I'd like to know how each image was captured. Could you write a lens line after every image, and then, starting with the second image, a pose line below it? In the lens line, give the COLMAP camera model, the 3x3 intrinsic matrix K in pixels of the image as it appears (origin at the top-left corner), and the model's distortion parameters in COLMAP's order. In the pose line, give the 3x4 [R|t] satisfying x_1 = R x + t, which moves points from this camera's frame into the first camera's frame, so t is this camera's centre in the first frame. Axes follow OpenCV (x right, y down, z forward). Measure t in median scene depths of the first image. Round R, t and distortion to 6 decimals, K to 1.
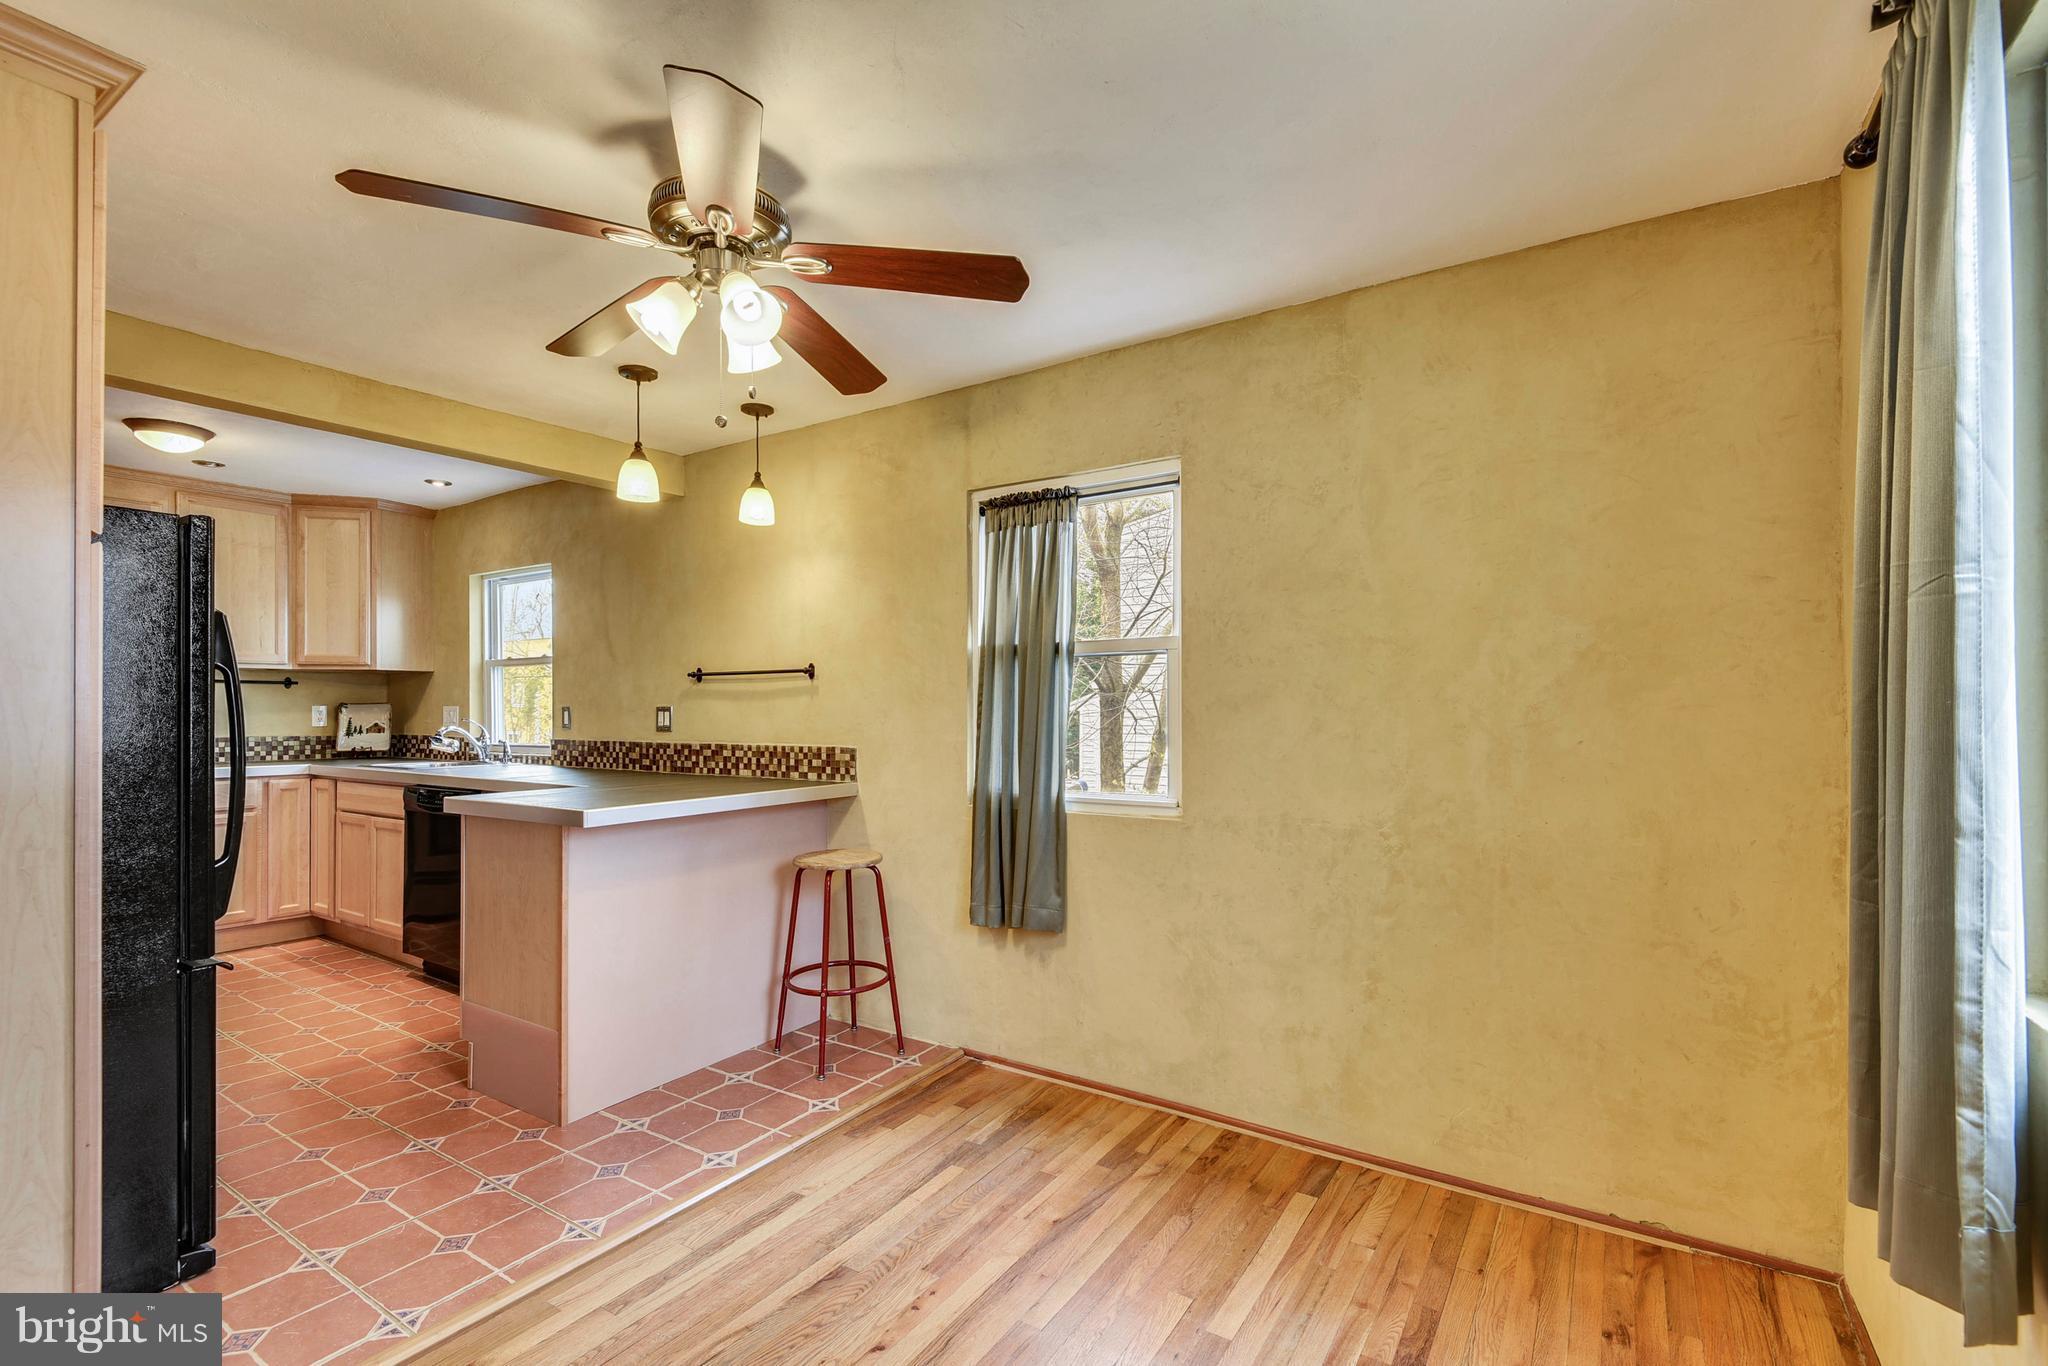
lens RADIAL K [[935.0, 0, 1029.0], [0, 935.0, 698.1], [0, 0, 1]] dist [0.036423, -0.043966]
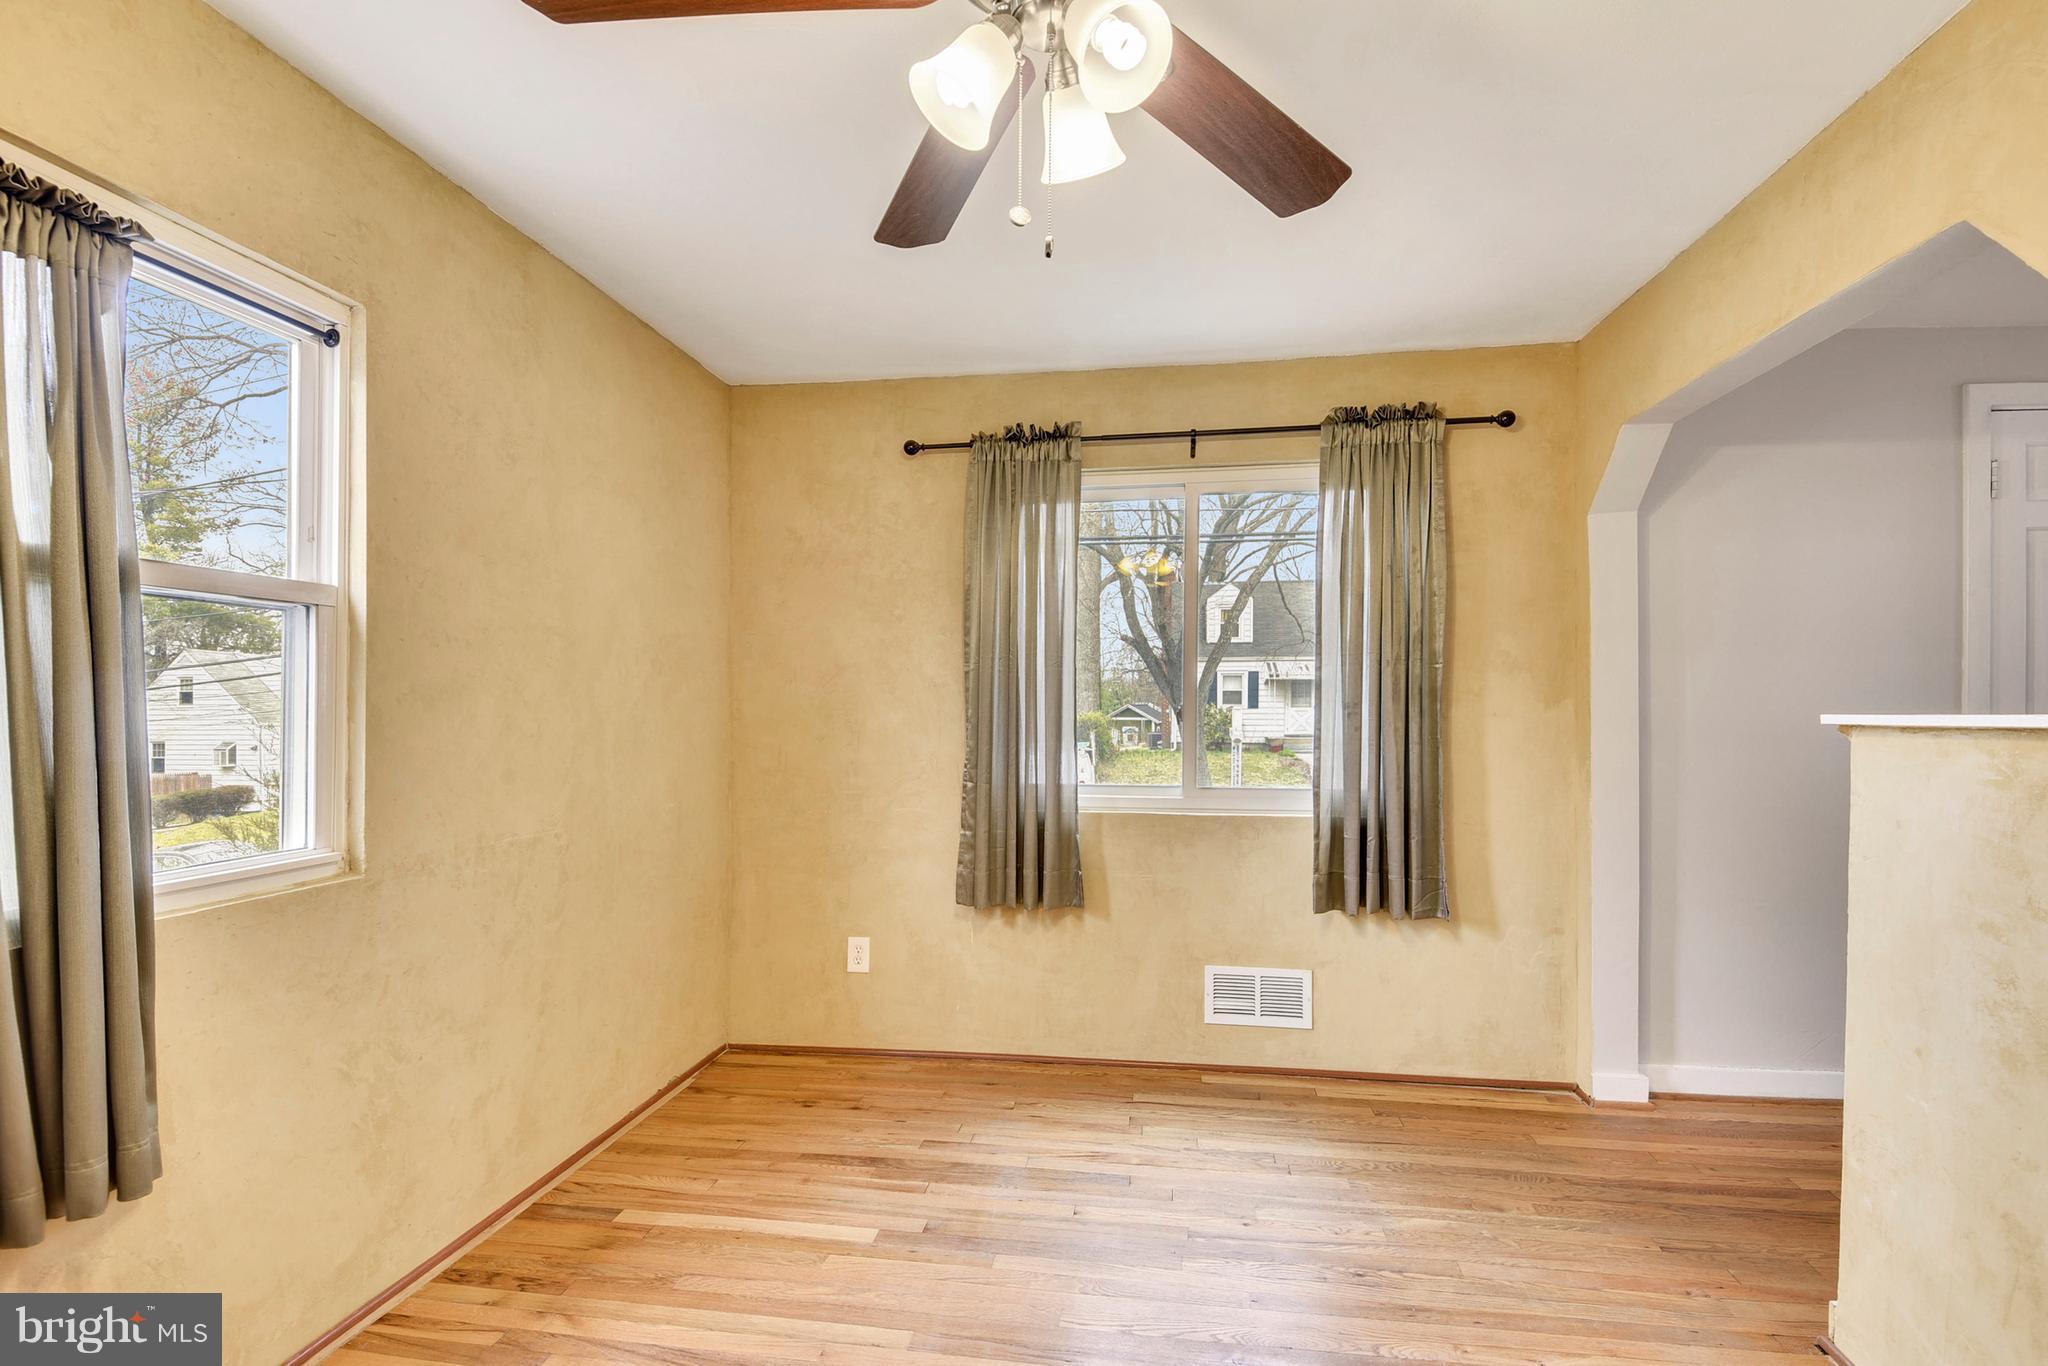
lens RADIAL K [[935.0, 0, 1029.0], [0, 935.0, 698.1], [0, 0, 1]] dist [0.036423, -0.043966]
pose [[-0.428001, 0.005564, 0.903761, -0.421599], [-0.022613, 0.999602, -0.016863, 0.006111], [-0.903495, -0.027654, -0.427705, 0.590379]]
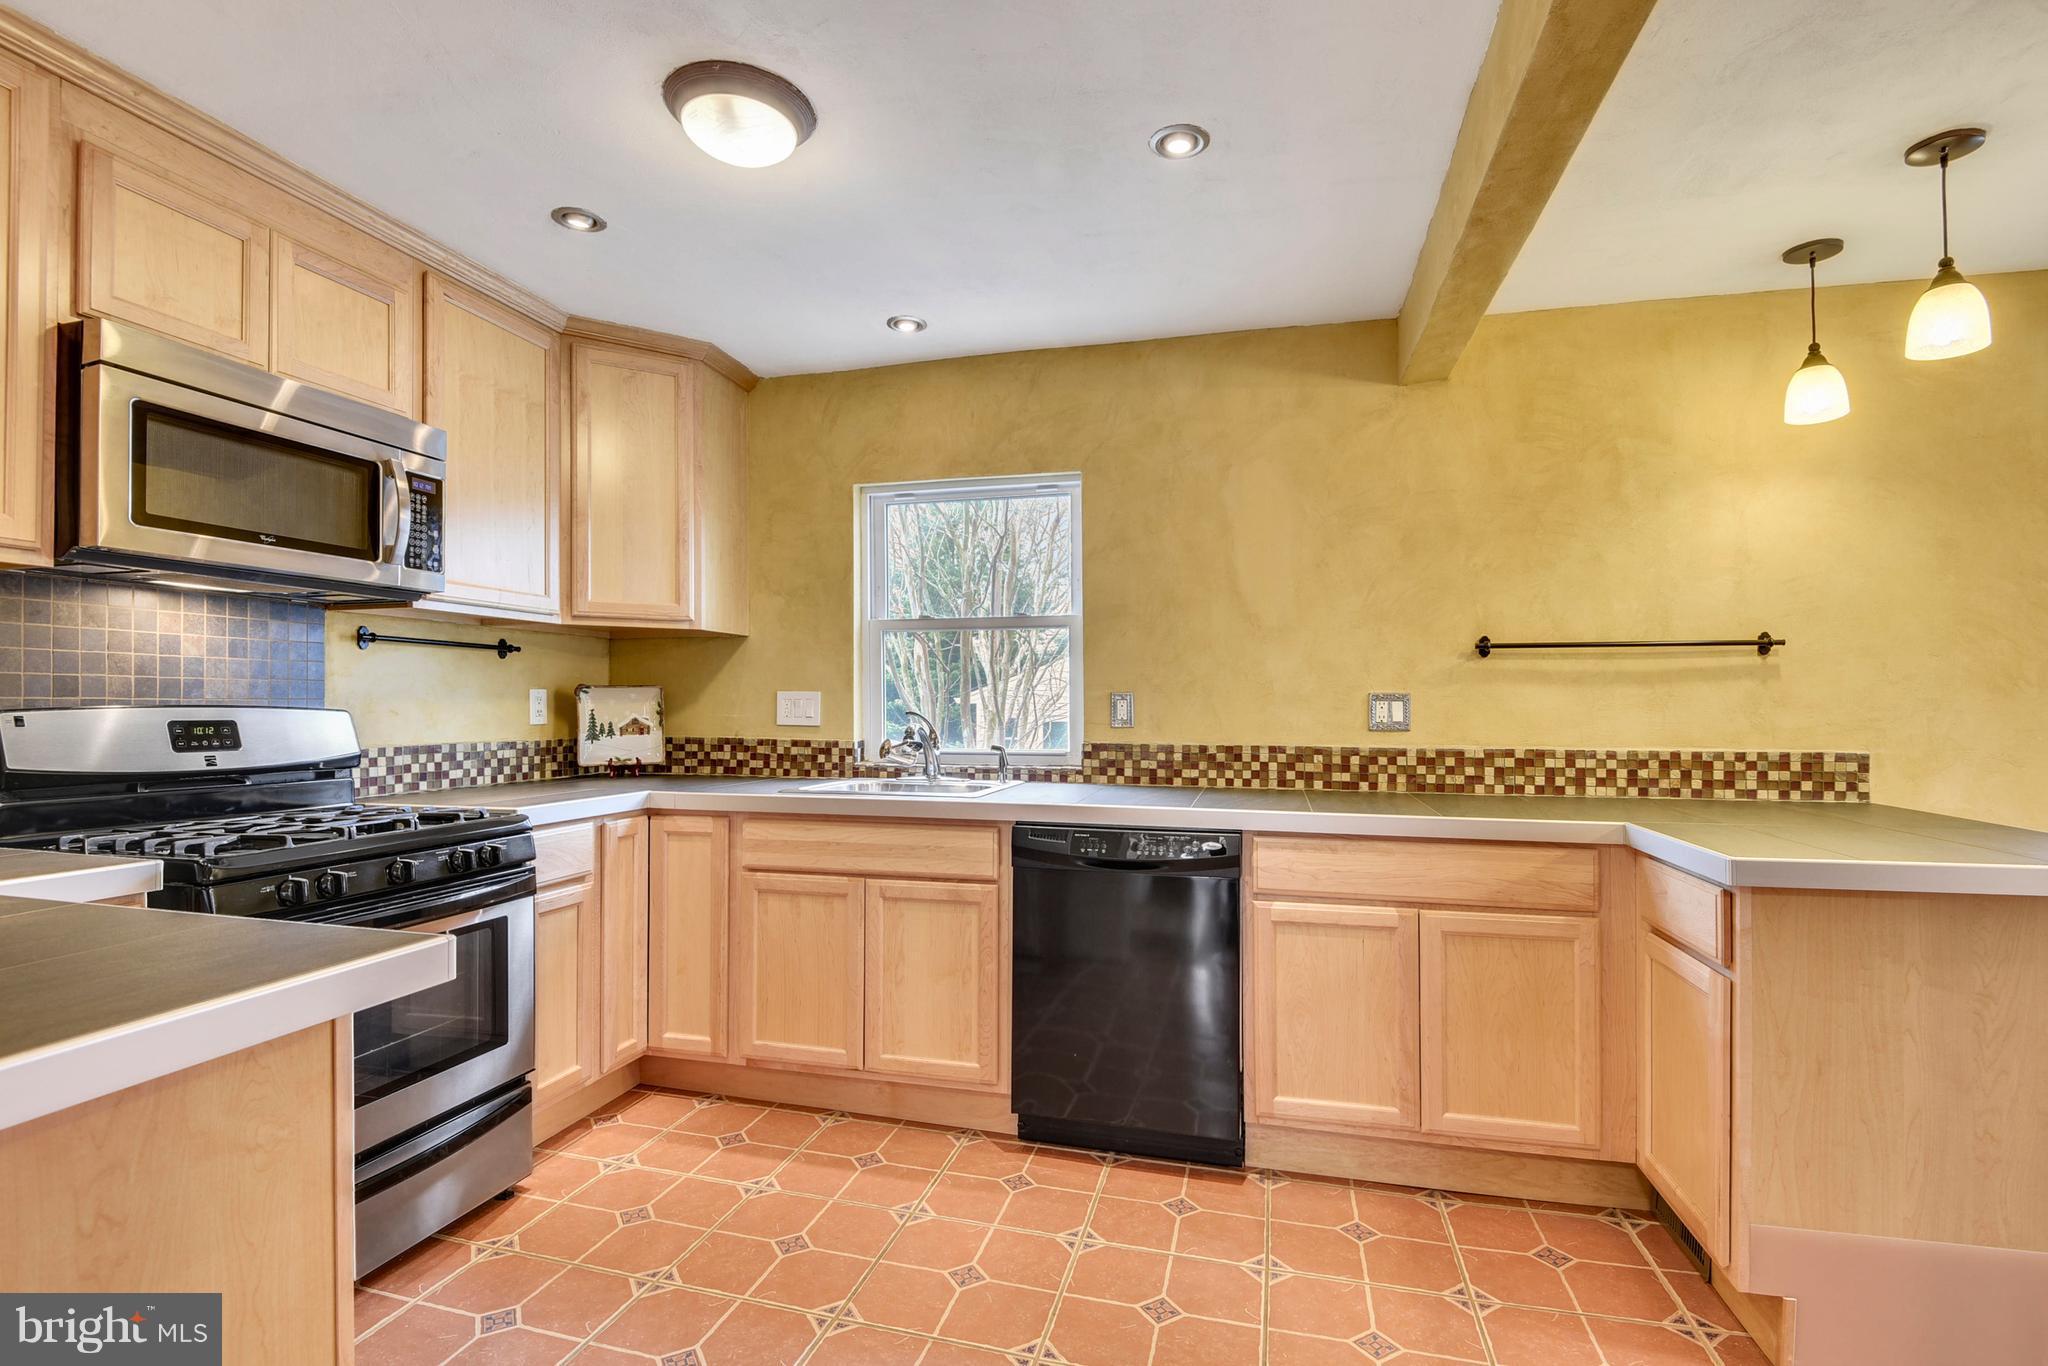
lens RADIAL K [[938.2, 0, 993.2], [0, 938.2, 696.7], [0, 0, 1]] dist [-0.009783, -0.010303]
pose [[0.951057, 0.003350, 0.308997, -0.893063], [-0.006620, 0.999933, 0.009533, 0.007093], [-0.308944, -0.011112, 0.951015, 0.474141]]
